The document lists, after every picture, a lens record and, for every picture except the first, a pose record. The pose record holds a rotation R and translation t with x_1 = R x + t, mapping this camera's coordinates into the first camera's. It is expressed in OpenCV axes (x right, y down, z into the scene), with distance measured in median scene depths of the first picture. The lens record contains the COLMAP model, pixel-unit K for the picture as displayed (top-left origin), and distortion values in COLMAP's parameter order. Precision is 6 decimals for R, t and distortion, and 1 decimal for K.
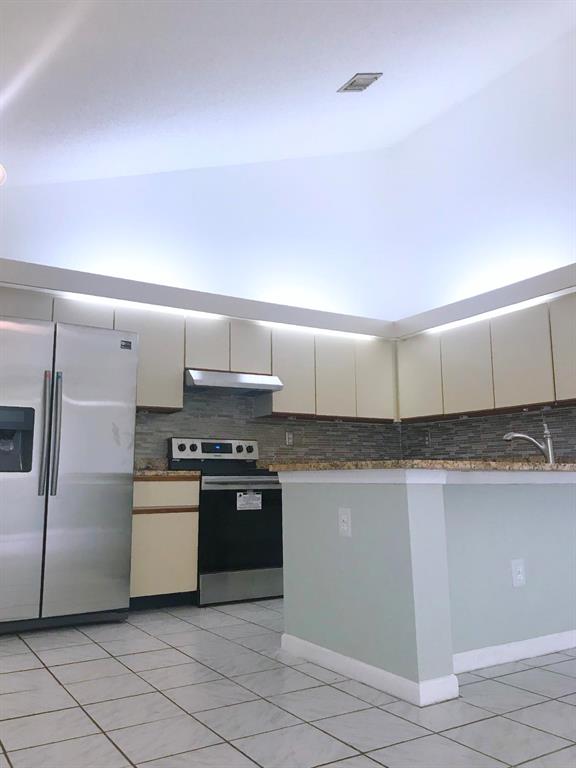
lens RADIAL K [[654.7, 0, 288.0], [0, 654.7, 384.0], [0, 0, 1]] dist [-0.000531, -0.001642]
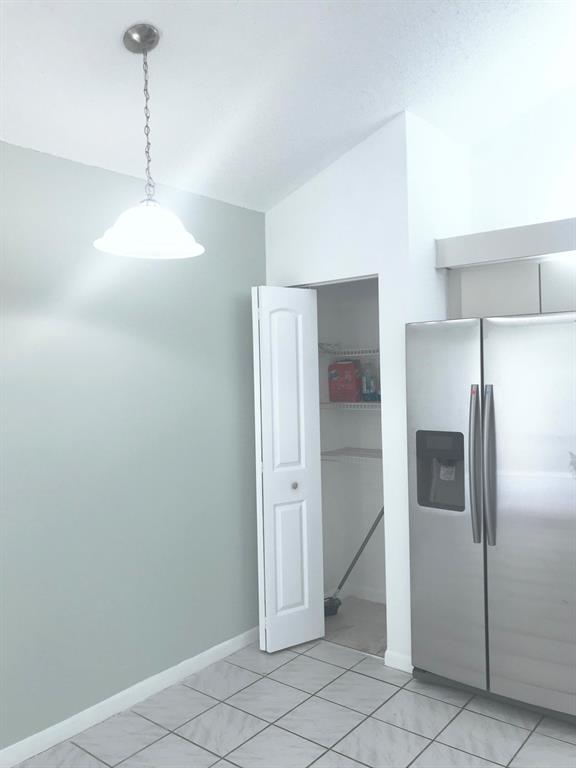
lens RADIAL K [[630.7, 0, 288.0], [0, 630.7, 384.0], [0, 0, 1]] dist [0.008477, 0.003334]
pose [[0.339075, 0.009283, -0.940714, 0.187864], [0.161819, 0.984472, 0.068041, -0.077512], [0.926738, -0.175296, 0.332308, 0.396163]]
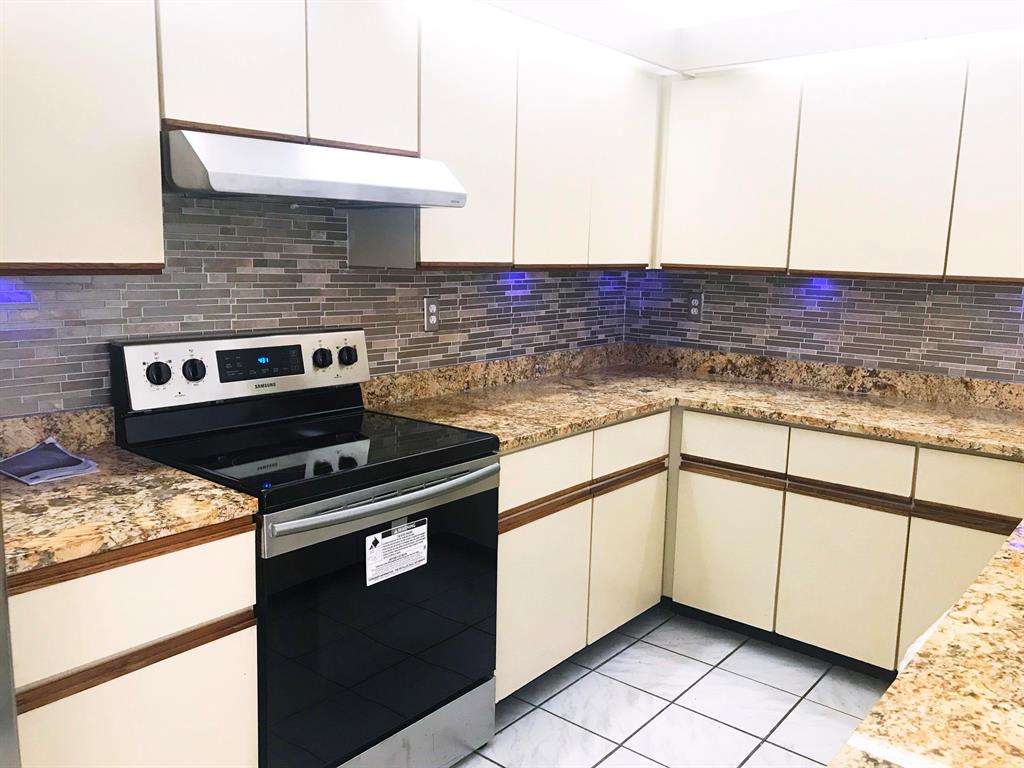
lens RADIAL K [[872.9, 0, 540.6], [0, 872.9, 407.6], [0, 0, 1]] dist [-0.000531, -0.001642]
pose [[0.945096, -0.026093, 0.325749, -0.119222], [-0.077365, 0.950606, 0.300604, -0.030299], [-0.317503, -0.309301, 0.896395, 0.523937]]
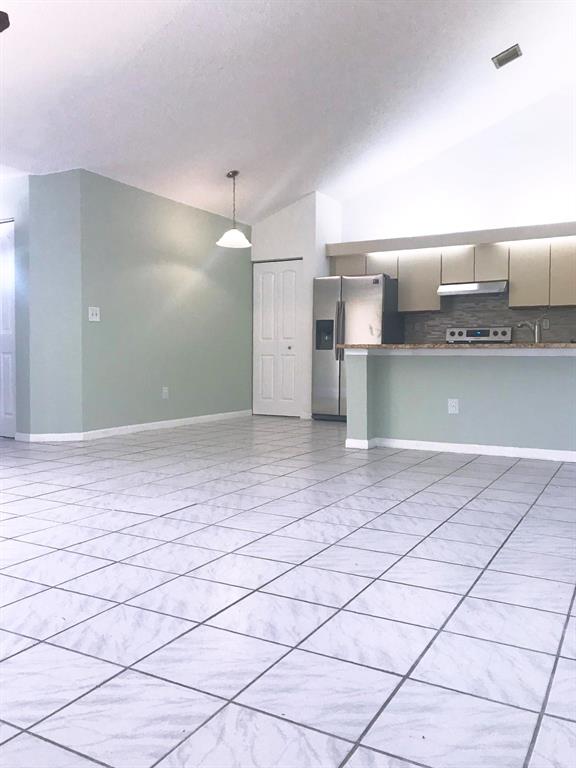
lens RADIAL K [[630.7, 0, 288.0], [0, 630.7, 384.0], [0, 0, 1]] dist [0.008477, 0.003334]
pose [[0.495215, 0.046315, -0.867535, 0.939469], [0.117008, 0.985924, 0.119427, -0.012636], [0.860855, -0.160650, 0.482825, -0.103960]]
